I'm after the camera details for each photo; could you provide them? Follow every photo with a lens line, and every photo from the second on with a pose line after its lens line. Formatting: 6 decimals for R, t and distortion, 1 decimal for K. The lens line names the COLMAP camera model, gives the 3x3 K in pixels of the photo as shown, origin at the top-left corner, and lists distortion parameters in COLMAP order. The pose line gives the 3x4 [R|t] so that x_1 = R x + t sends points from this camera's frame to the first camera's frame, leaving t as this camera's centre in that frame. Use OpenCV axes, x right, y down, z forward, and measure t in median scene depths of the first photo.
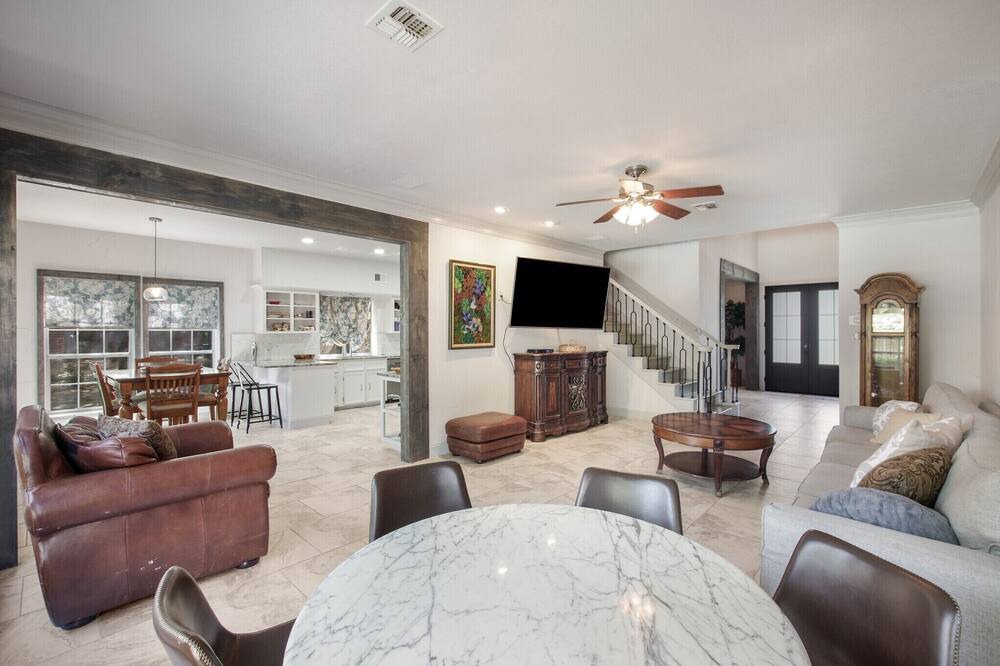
lens RADIAL K [[440.0, 0, 502.0], [0, 440.0, 335.2], [0, 0, 1]] dist [-0.012374, 0.000716]
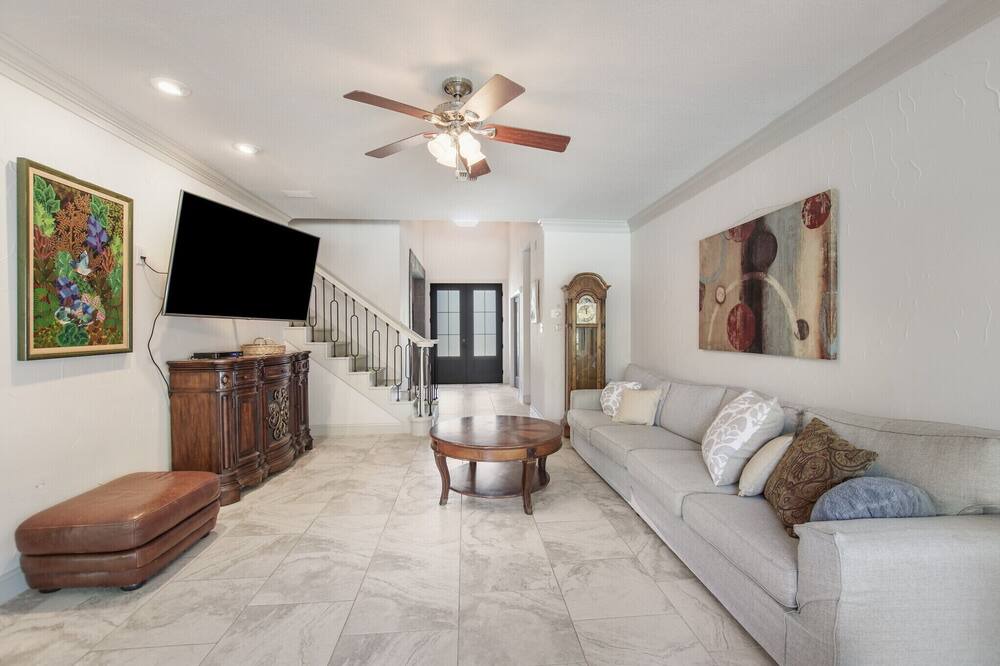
lens RADIAL K [[440.0, 0, 502.0], [0, 440.0, 335.2], [0, 0, 1]] dist [-0.012374, 0.000716]
pose [[0.664949, -0.015167, 0.746735, -0.116192], [0.014777, 0.999865, 0.007149, 0.010433], [-0.746742, 0.006281, 0.665084, 0.321284]]
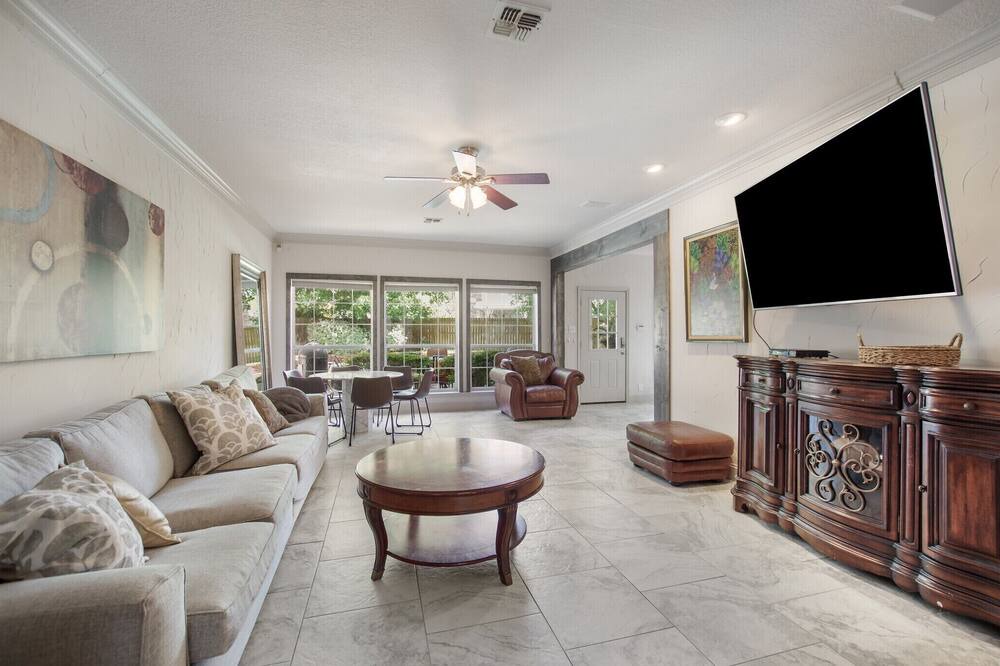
lens RADIAL K [[440.0, 0, 502.0], [0, 440.0, 335.2], [0, 0, 1]] dist [-0.012374, 0.000716]
pose [[-0.513532, -0.001831, -0.858068, 0.749250], [-0.010953, 0.999930, 0.004421, 0.018459], [0.858000, 0.011669, -0.513516, 1.054647]]
